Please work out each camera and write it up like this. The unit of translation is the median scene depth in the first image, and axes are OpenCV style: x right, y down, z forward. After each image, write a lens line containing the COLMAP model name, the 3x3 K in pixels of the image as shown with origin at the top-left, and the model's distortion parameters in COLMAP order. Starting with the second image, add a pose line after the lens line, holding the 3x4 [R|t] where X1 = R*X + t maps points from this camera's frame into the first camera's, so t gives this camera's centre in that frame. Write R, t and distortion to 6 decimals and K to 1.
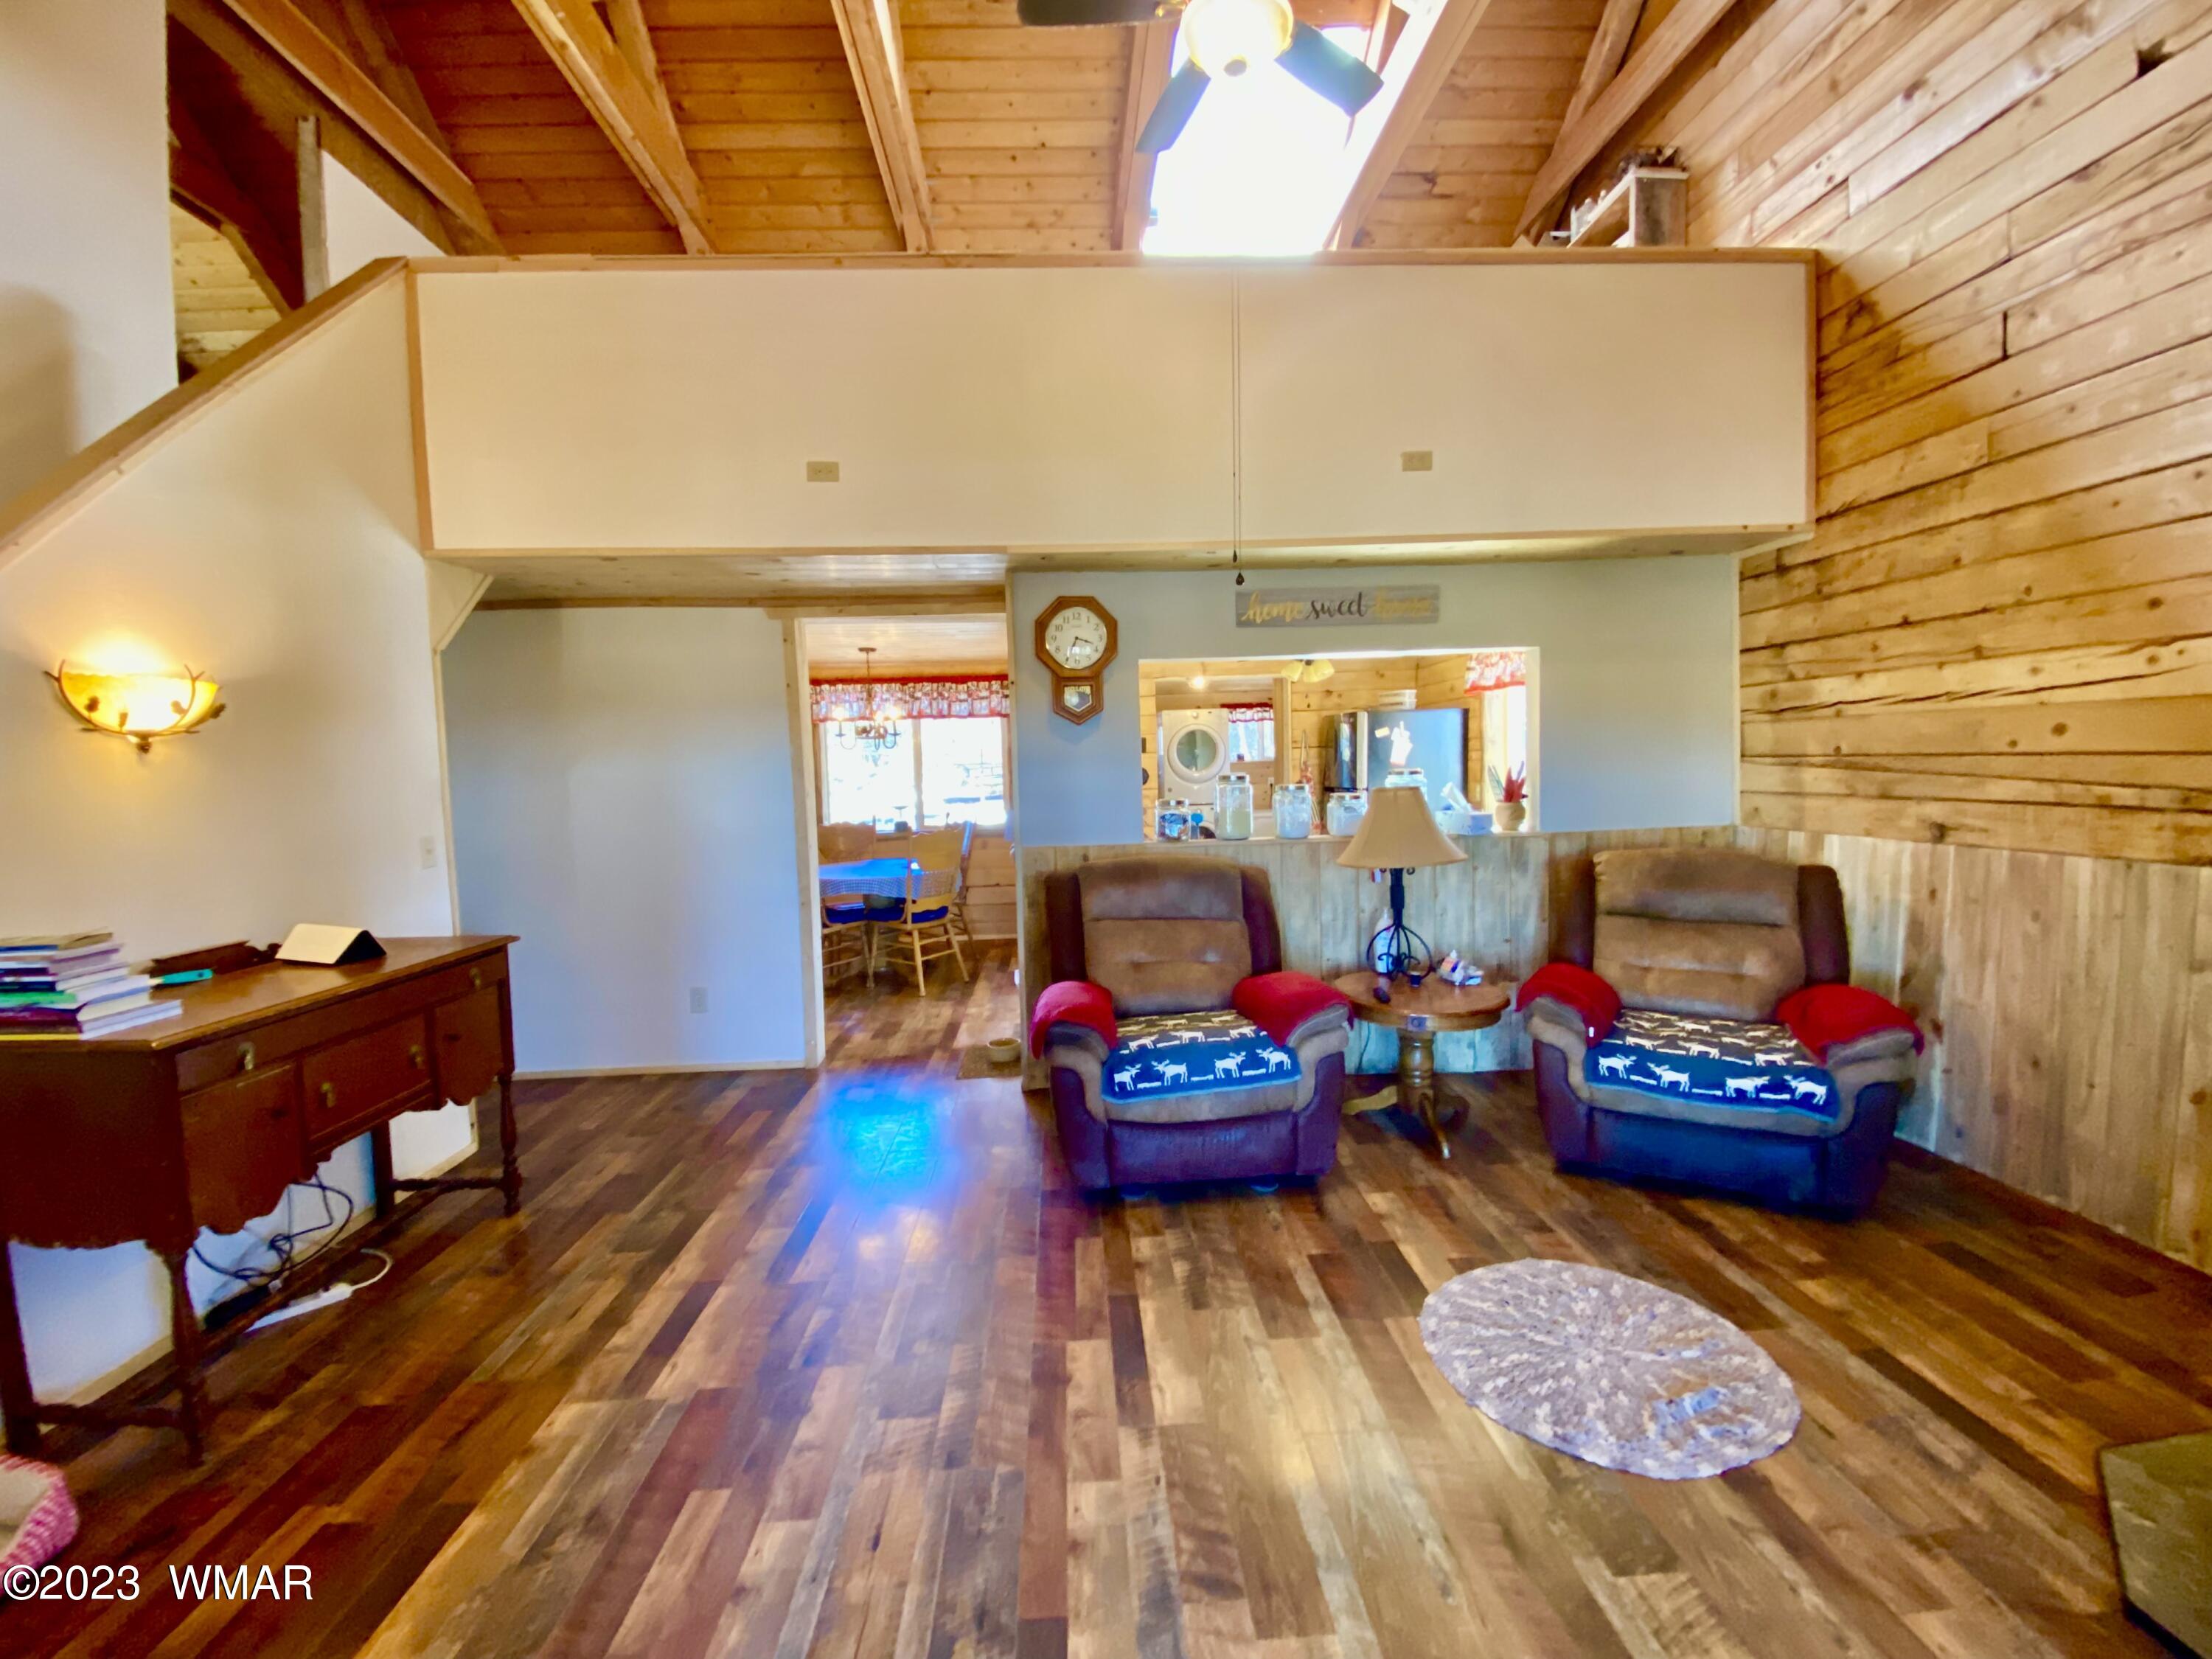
lens RADIAL K [[896.8, 0, 1091.6], [0, 896.8, 824.9], [0, 0, 1]] dist [0.013850, -0.015599]
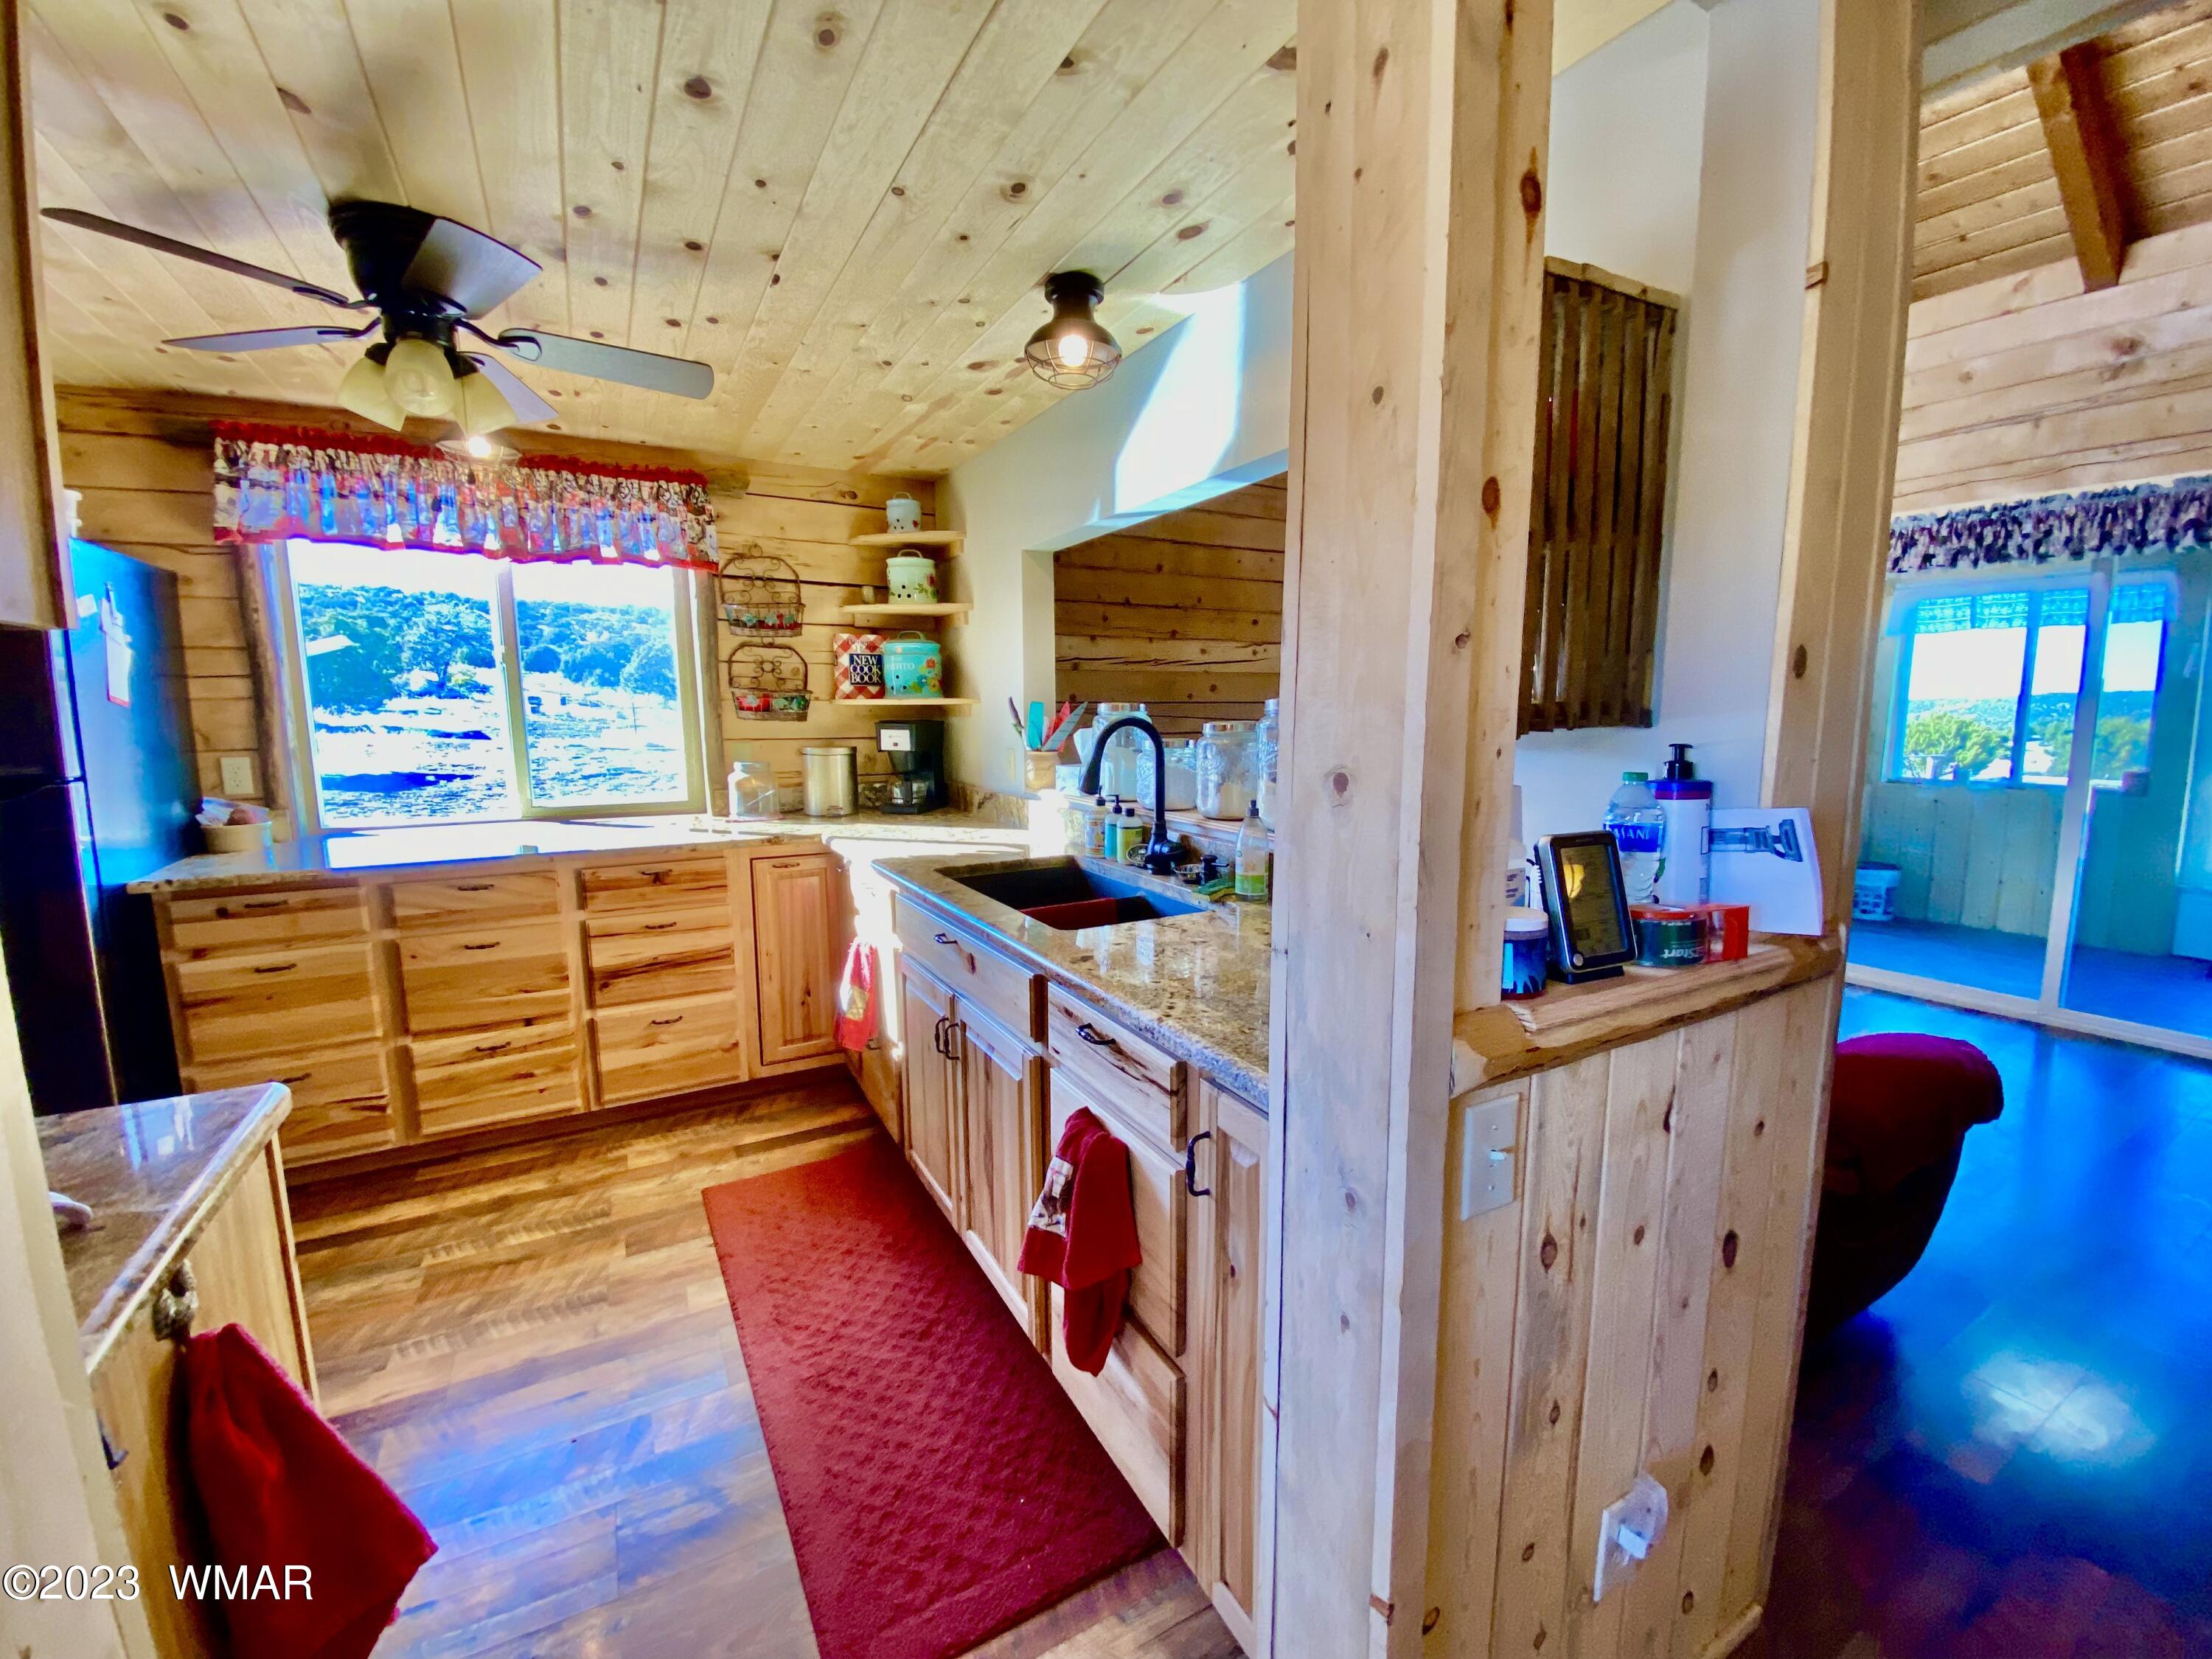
lens RADIAL K [[896.8, 0, 1107.9], [0, 896.8, 827.2], [0, 0, 1]] dist [0.013850, -0.015599]
pose [[-0.458175, -0.089635, 0.884331, -0.315132], [0.082540, 0.986313, 0.142736, -0.098710], [-0.885021, 0.138391, -0.444506, 1.826368]]
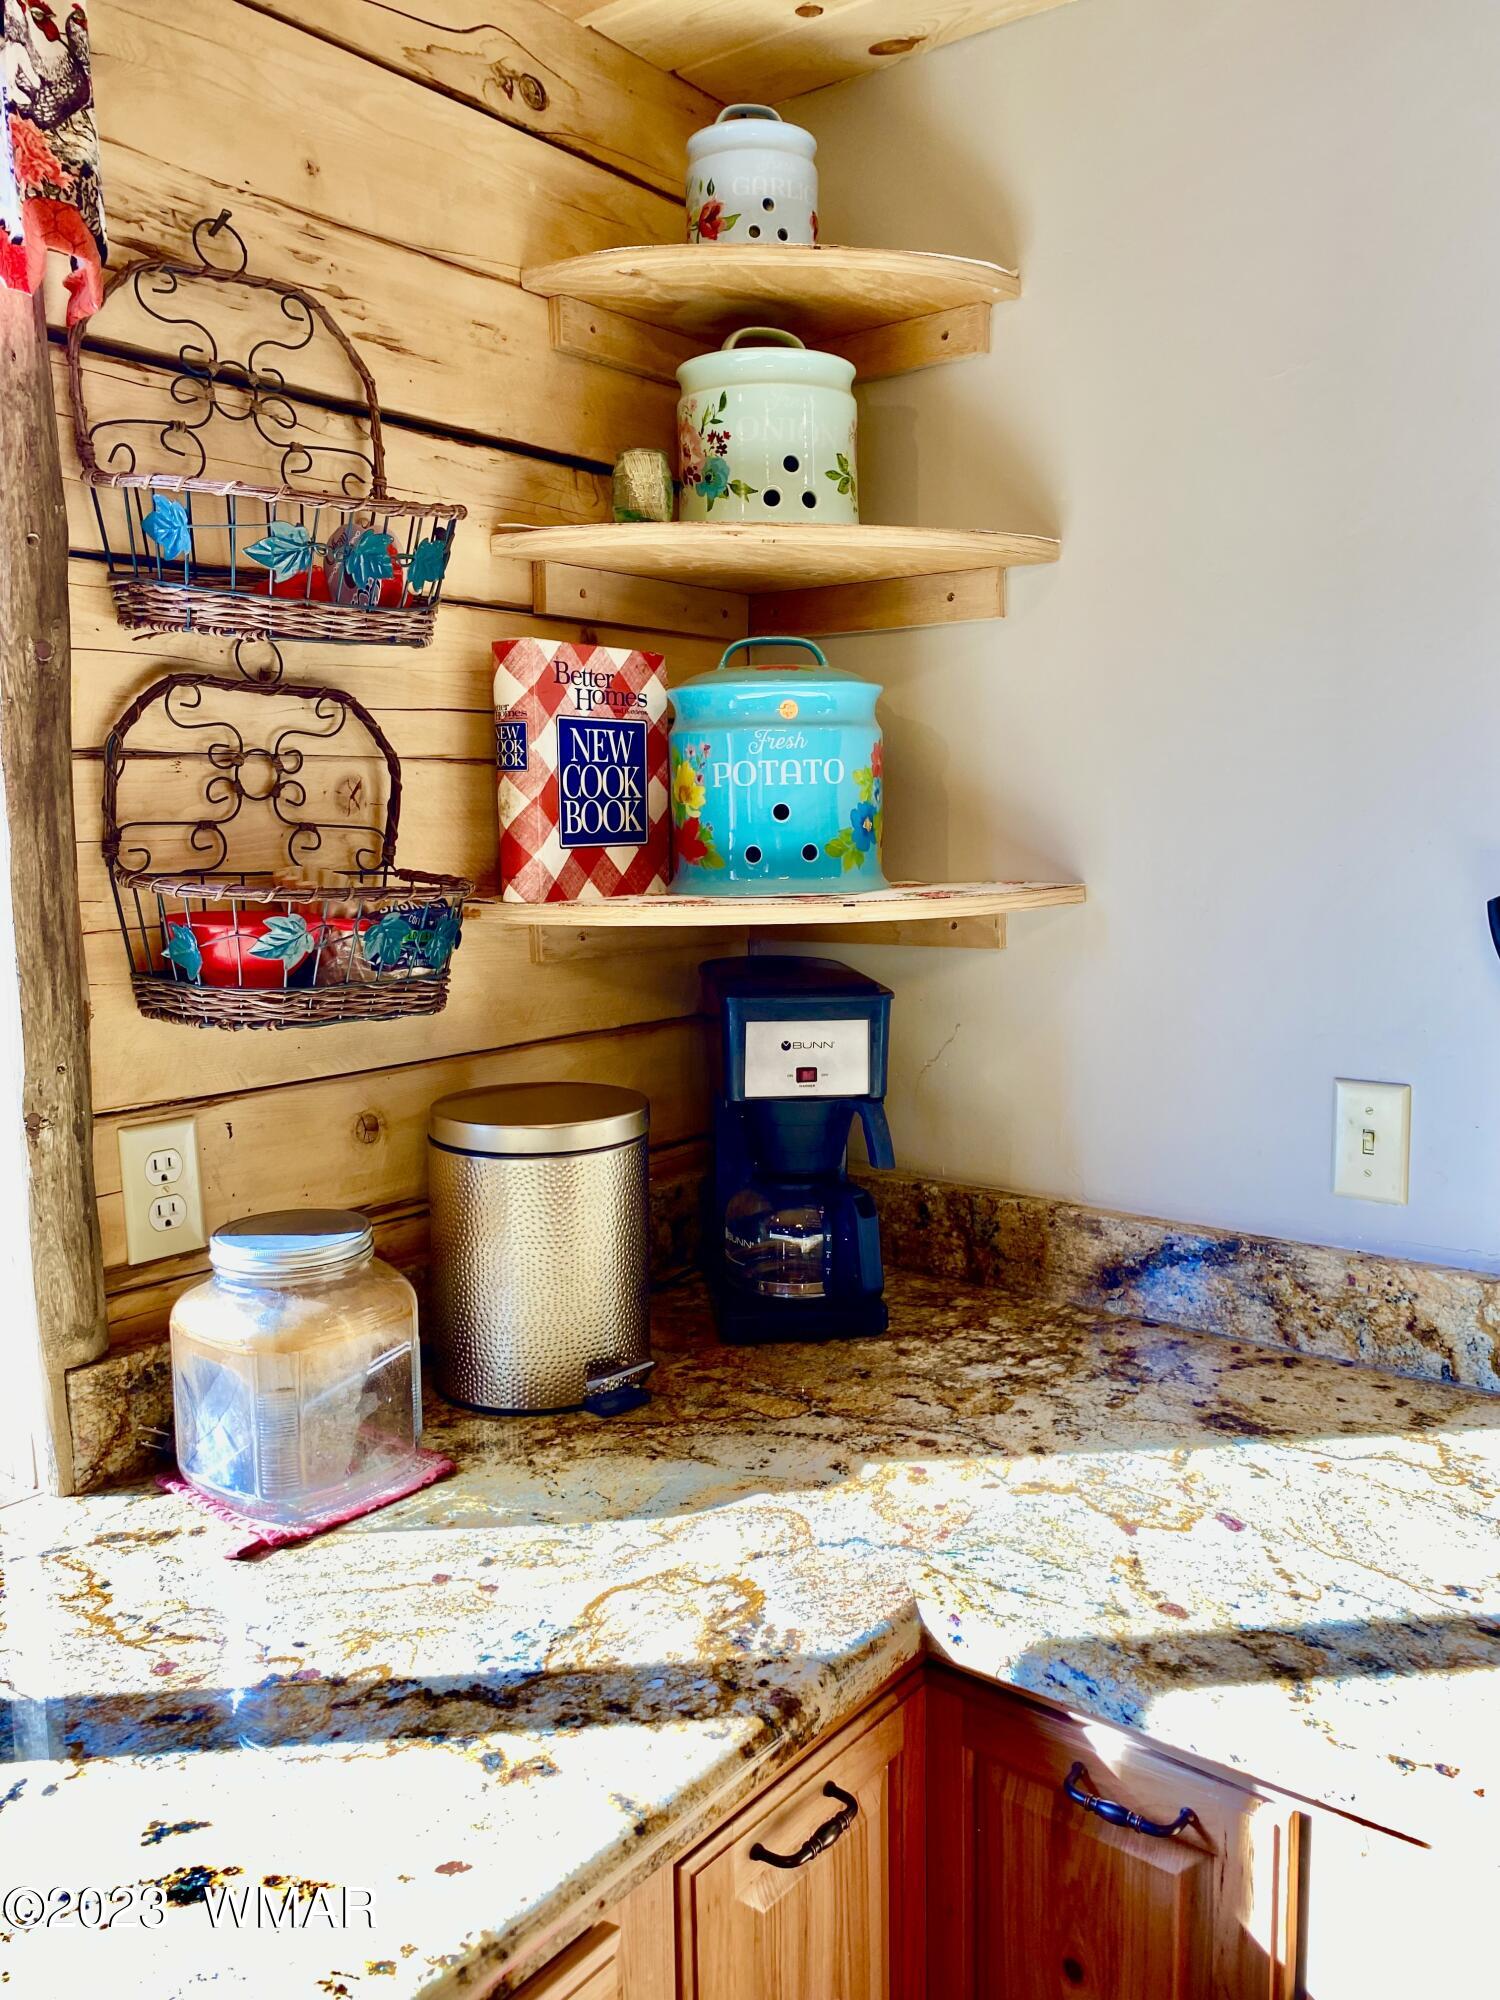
lens RADIAL K [[1508.5, 0, 741.0], [0, 1508.5, 999.2], [0, 0, 1]] dist [0.012025, -0.034973]
pose [[-0.759527, -0.040691, 0.649202, 0.572215], [0.084714, 0.983354, 0.160746, -0.170924], [-0.644936, 0.177087, -0.743436, 1.920705]]
